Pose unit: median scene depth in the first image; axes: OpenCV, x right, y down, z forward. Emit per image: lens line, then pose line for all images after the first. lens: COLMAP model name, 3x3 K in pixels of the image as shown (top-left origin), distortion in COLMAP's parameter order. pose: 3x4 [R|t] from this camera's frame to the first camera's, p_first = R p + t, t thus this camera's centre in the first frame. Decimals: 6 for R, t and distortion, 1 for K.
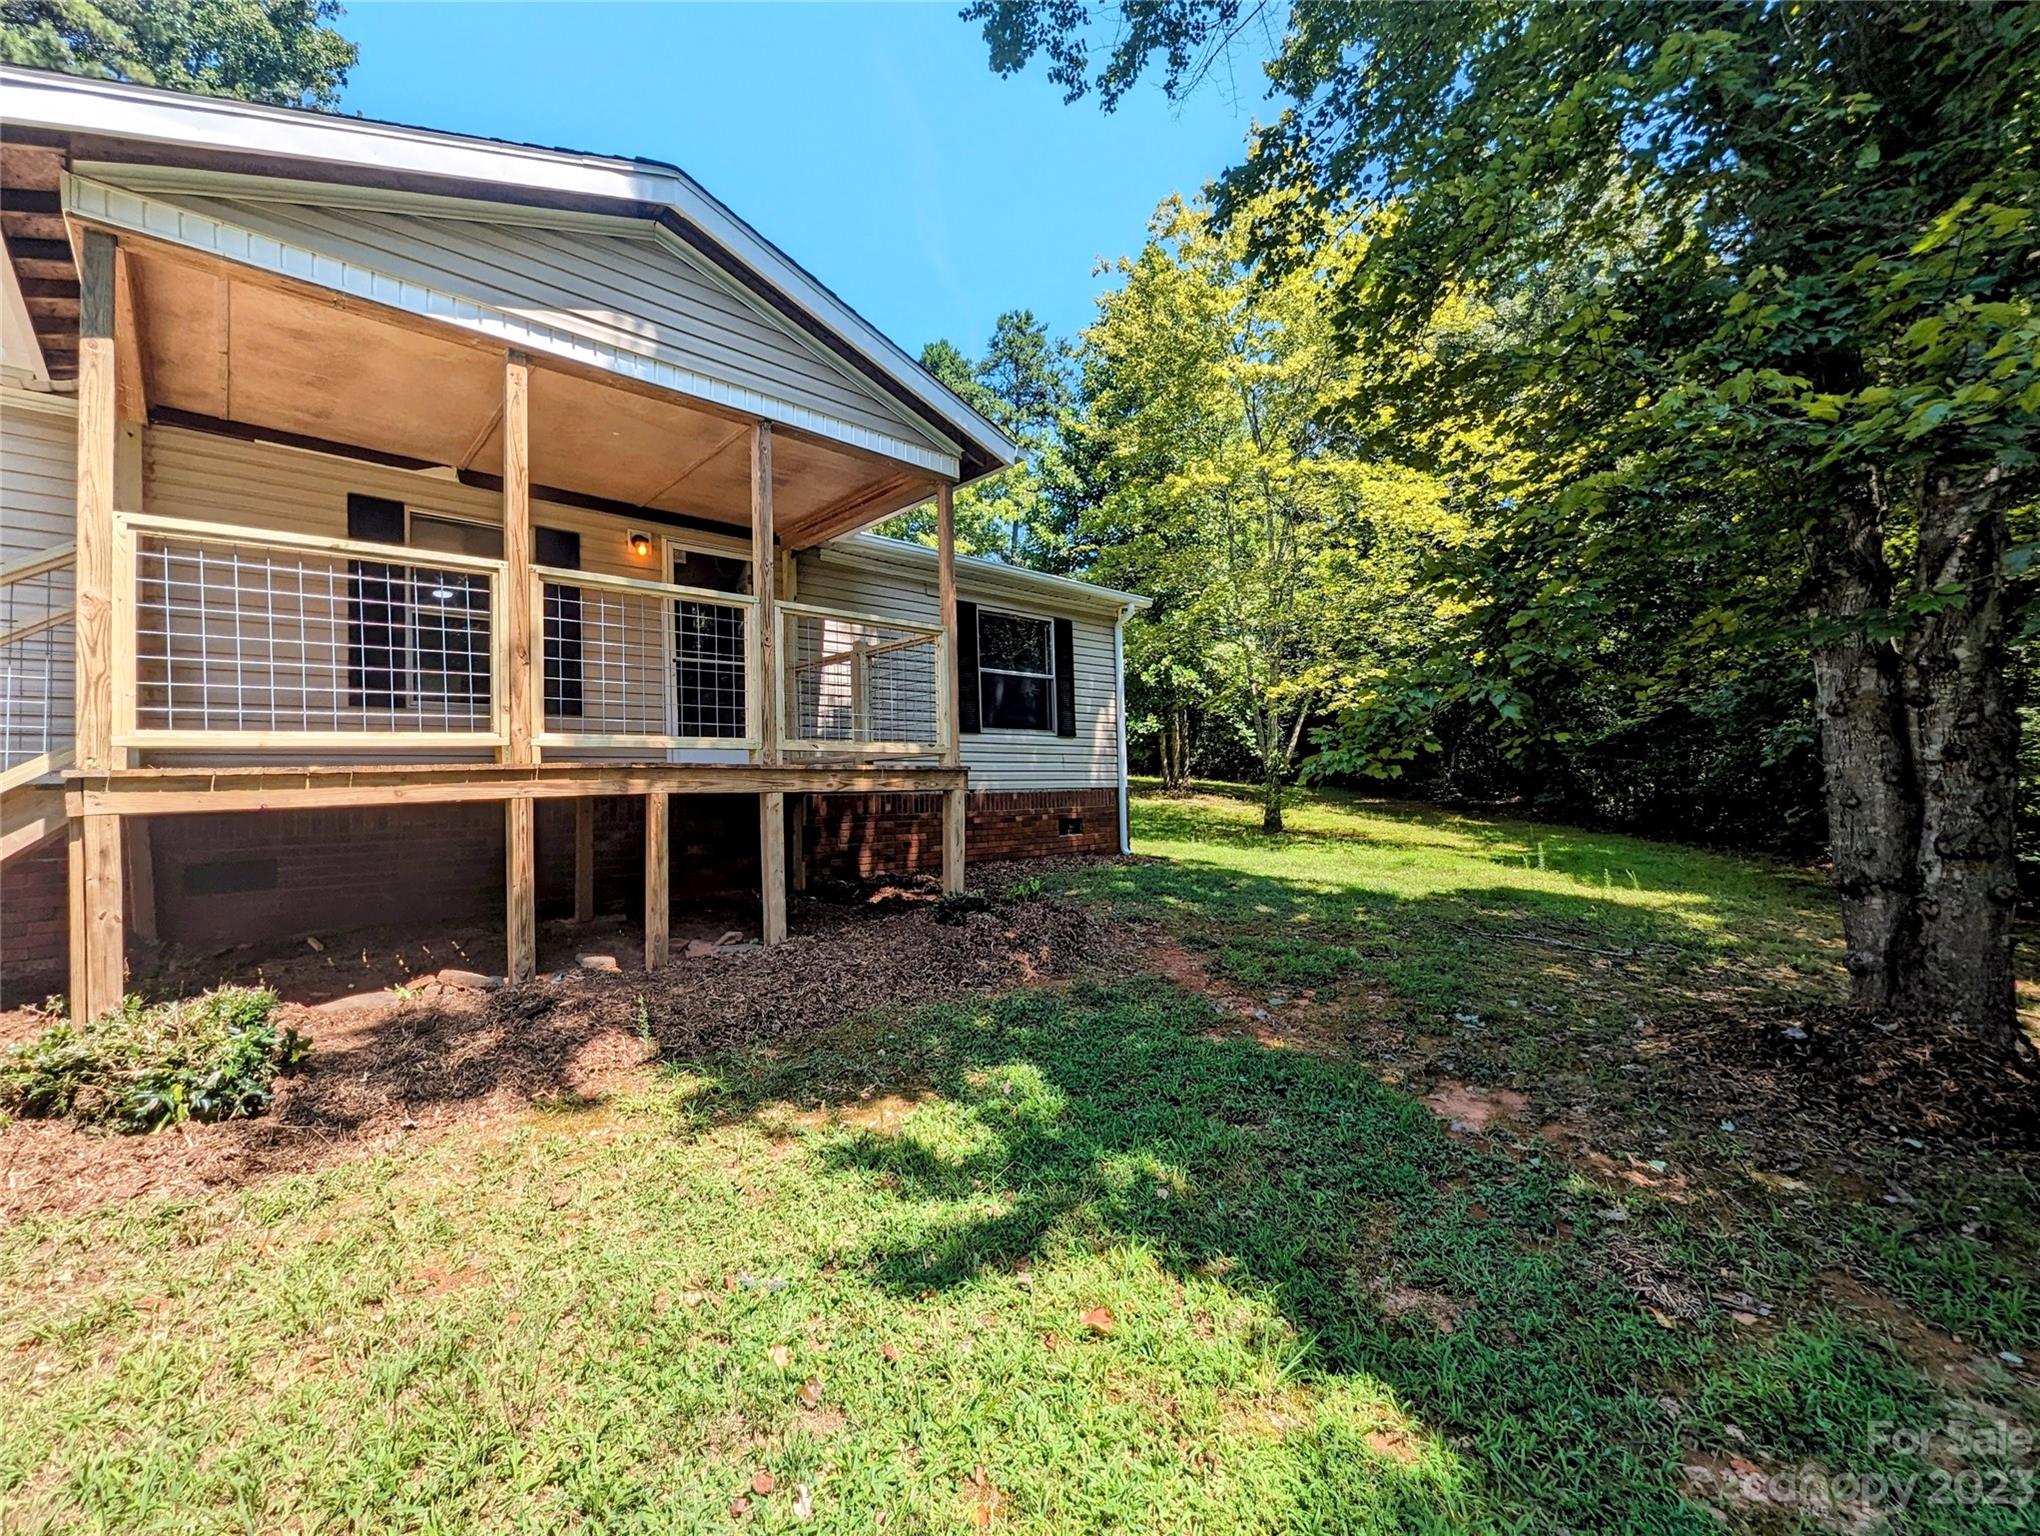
lens RADIAL K [[849.5, 0, 1028.4], [0, 849.5, 773.2], [0, 0, 1]] dist [0.000633, -0.000032]
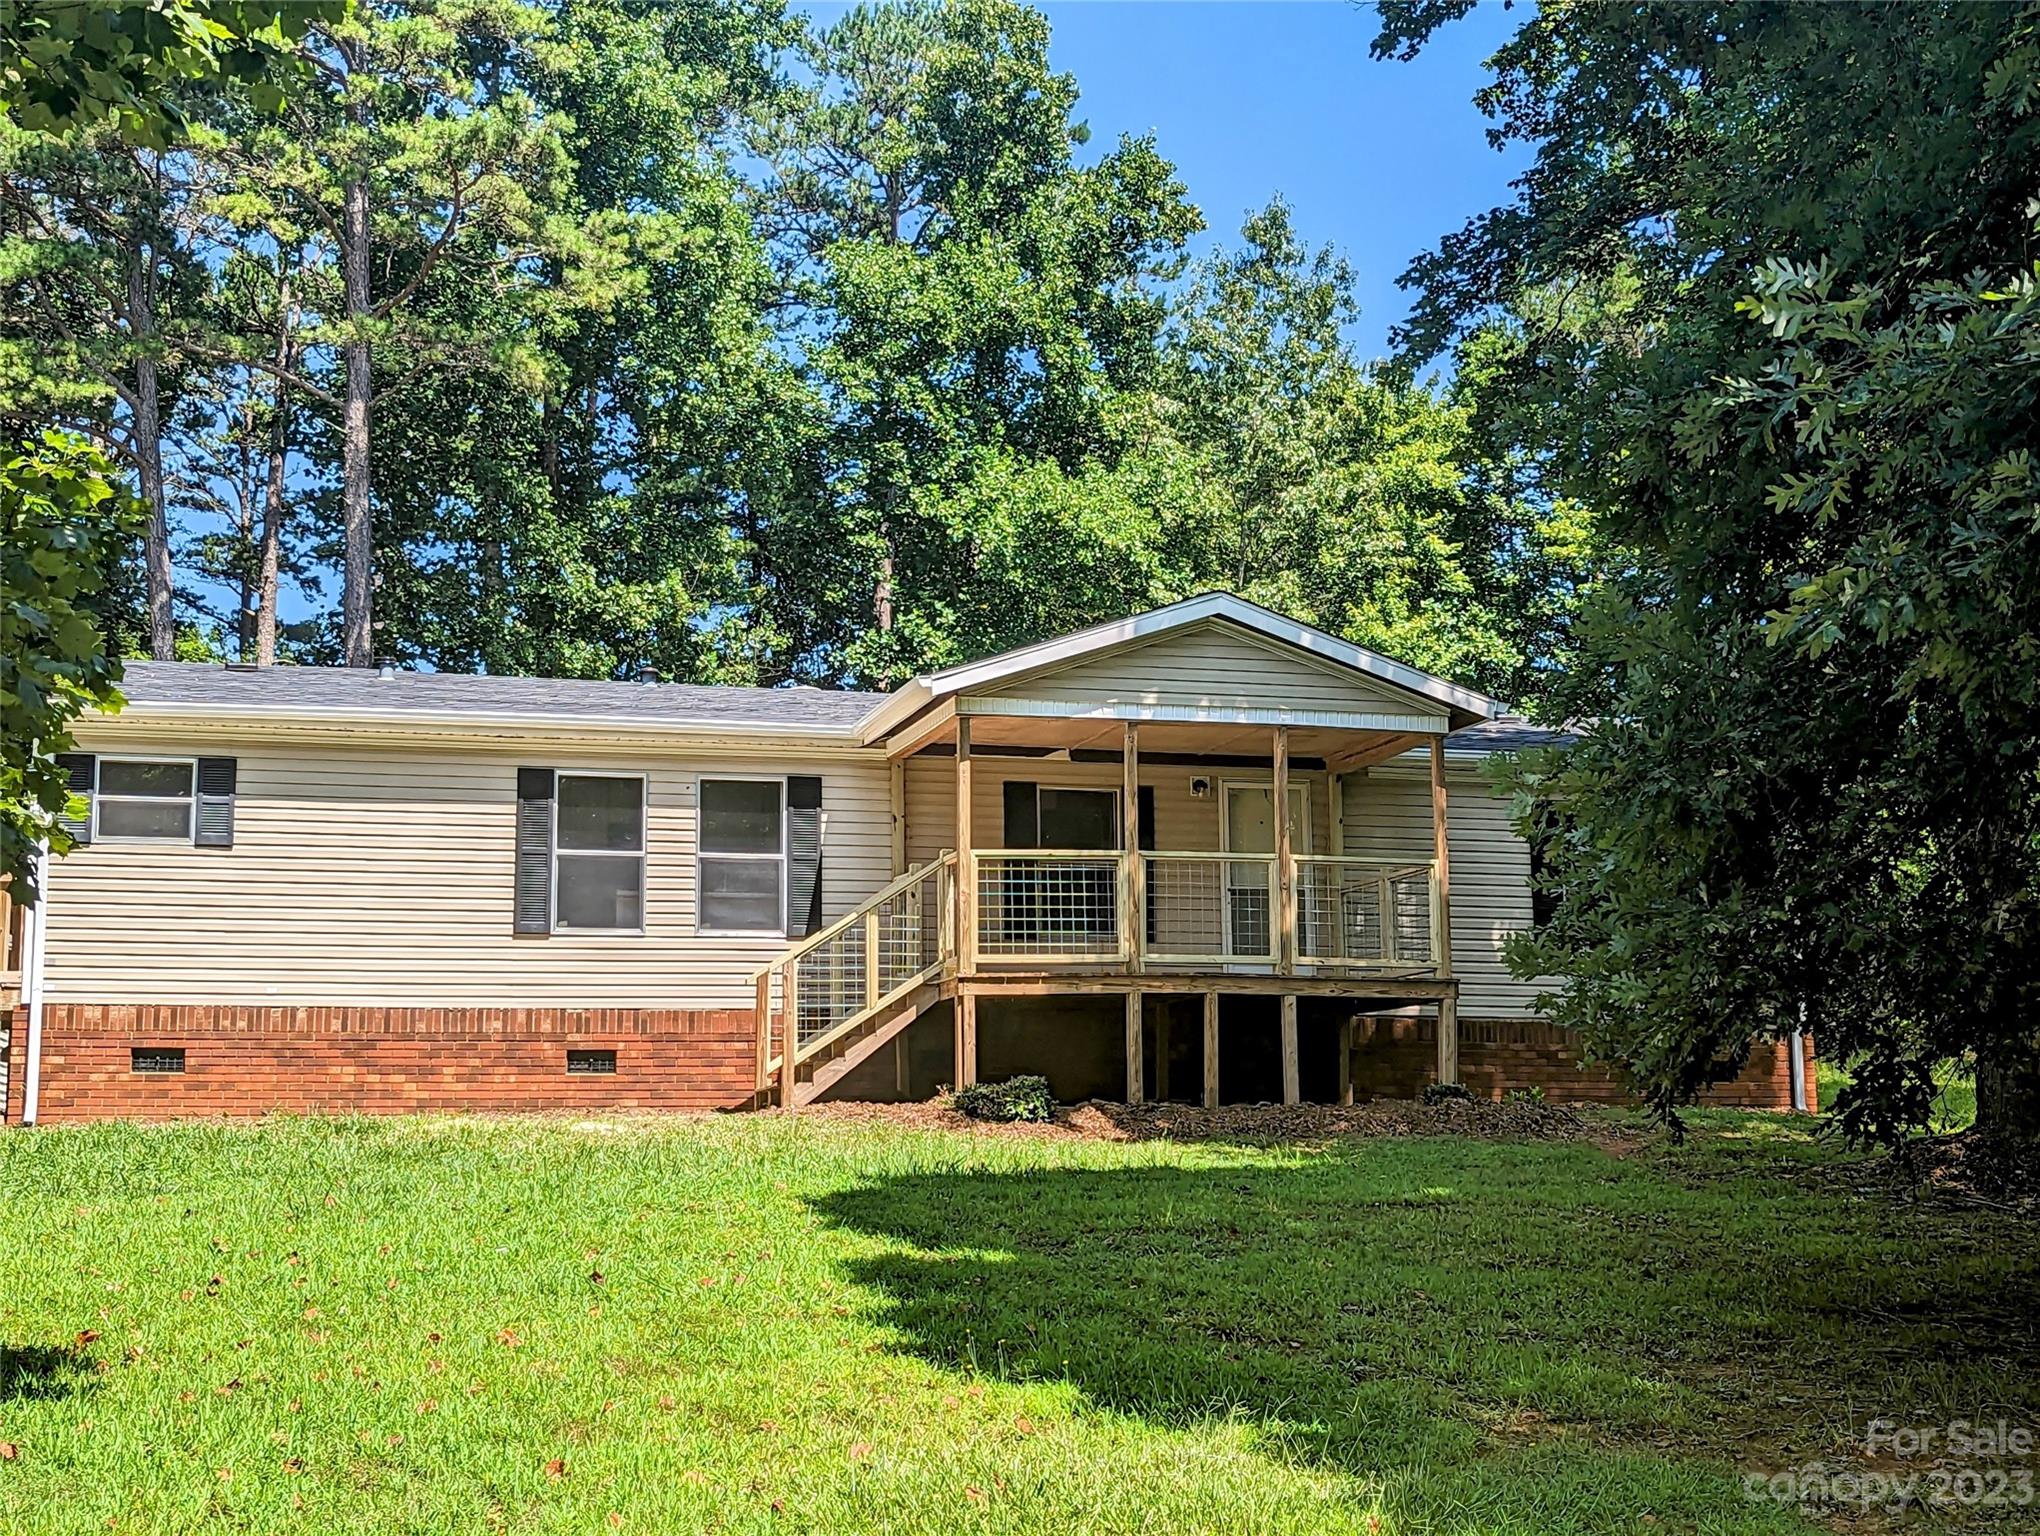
lens RADIAL K [[2847.0, 0, 1020.0], [0, 2847.0, 768.0], [0, 0, 1]] dist [0.088642, -0.139458]
pose [[0.880152, -0.053548, -0.471661, 1.551141], [-0.005534, 0.992392, -0.122993, 0.233293], [0.474659, 0.110863, 0.873160, -3.363332]]
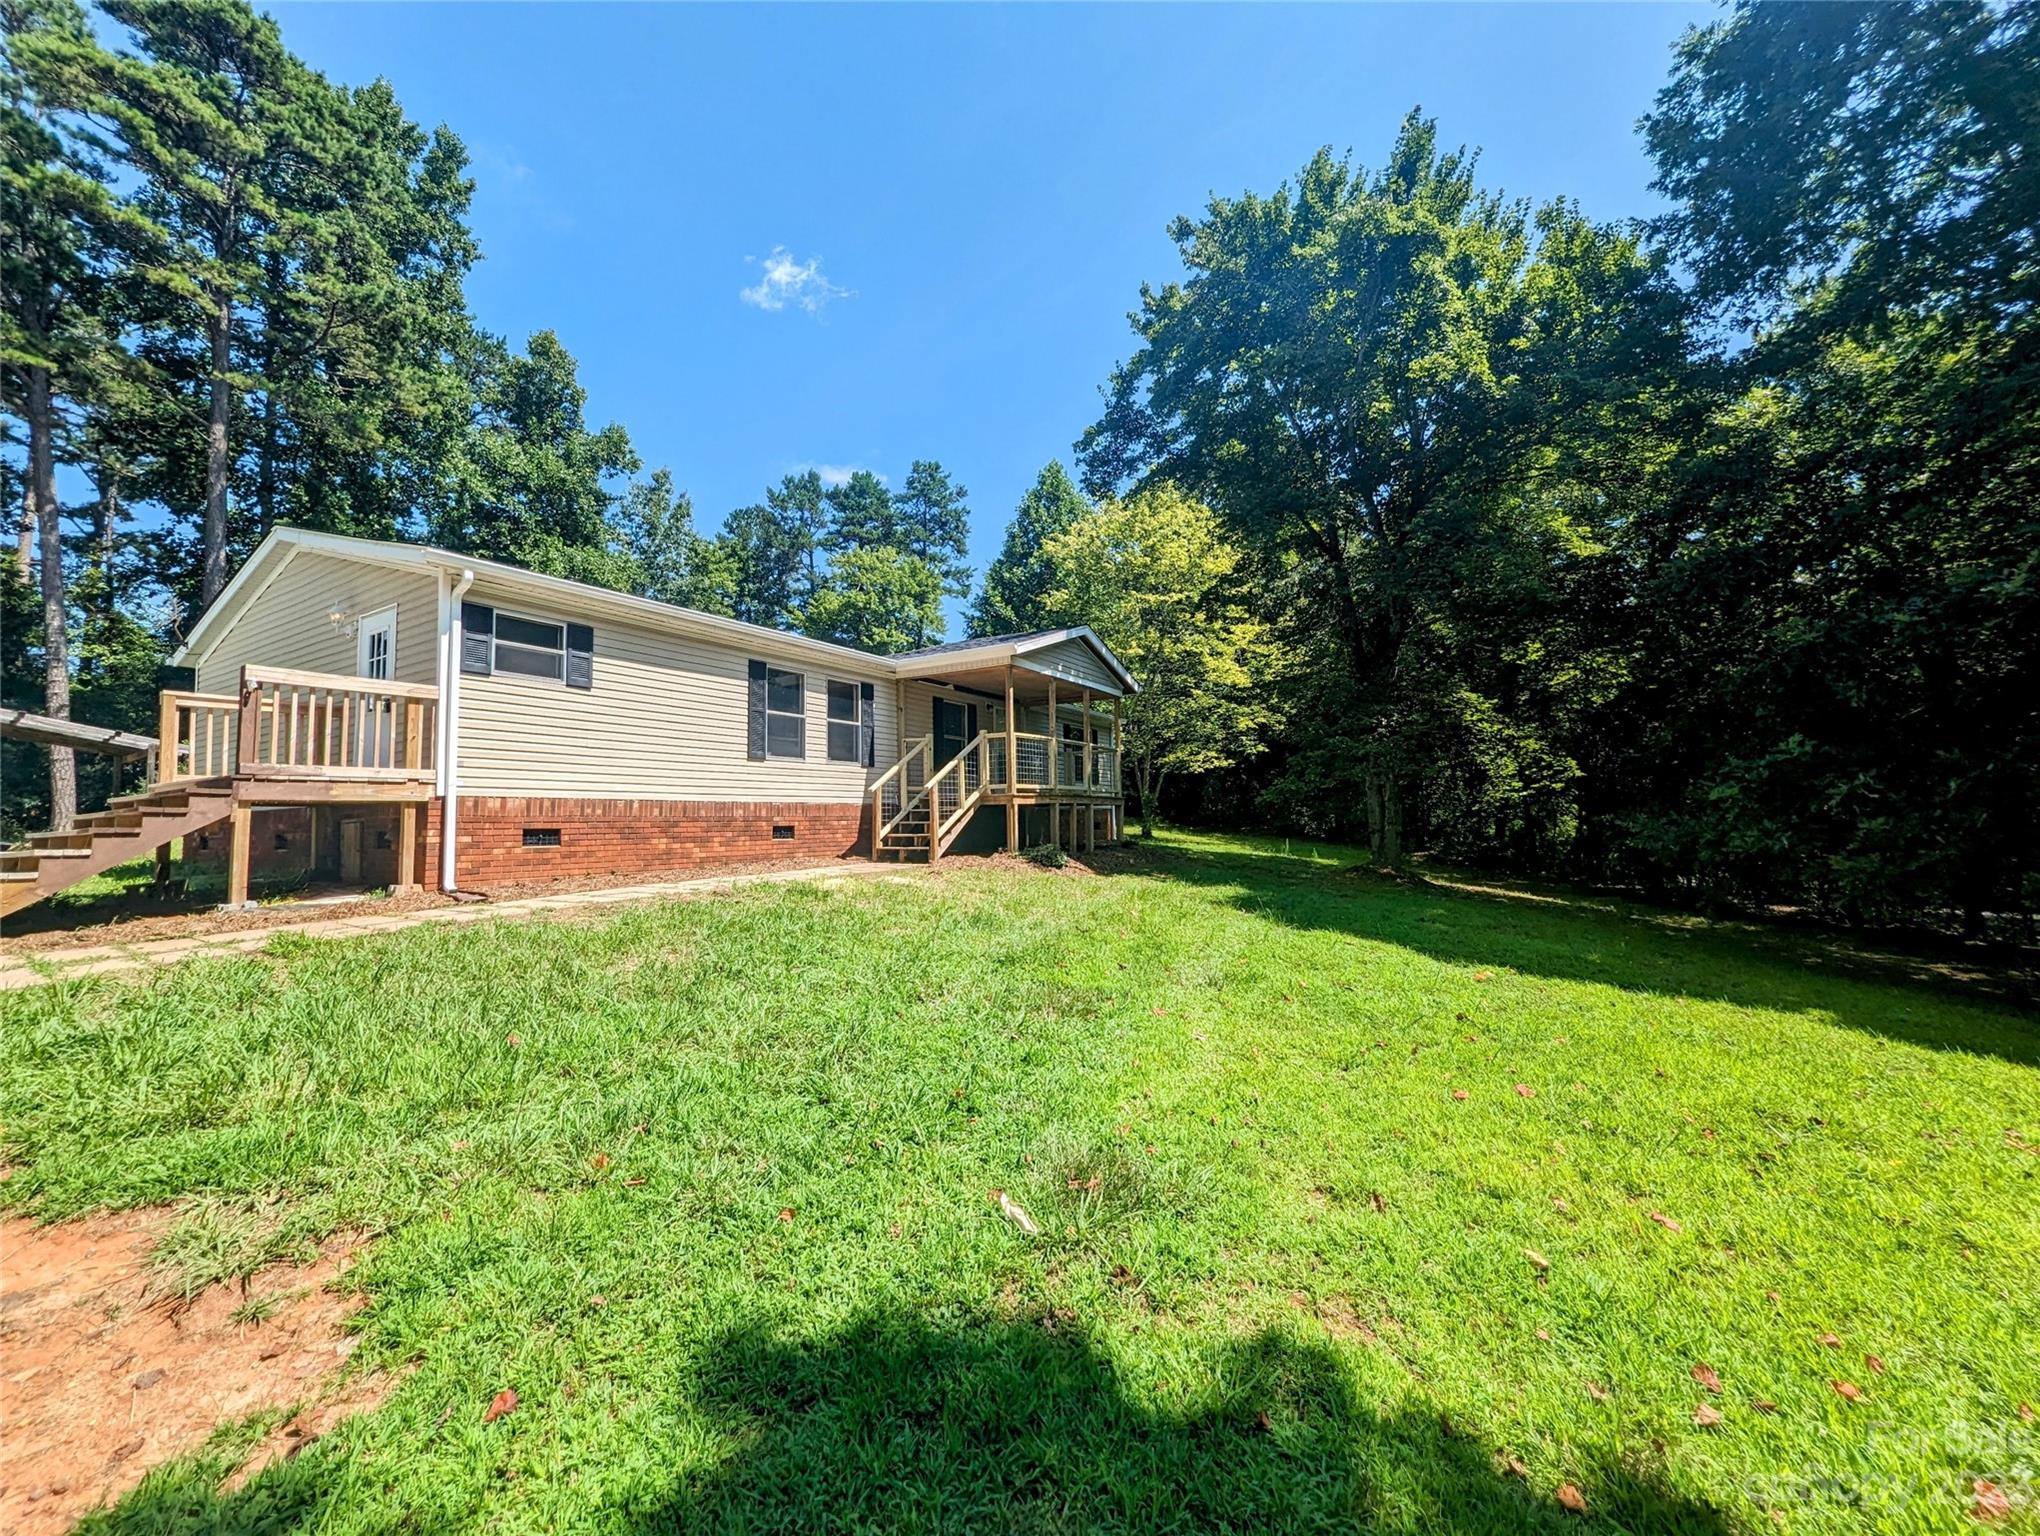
lens RADIAL K [[806.1, 0, 1015.8], [0, 806.1, 770.9], [0, 0, 1]] dist [0.001337, 0.000072]
pose [[0.969374, 0.030955, 0.243630, -1.356346], [-0.019098, 0.998522, -0.050881, 0.058719], [-0.244845, 0.044670, 0.968533, -1.914236]]
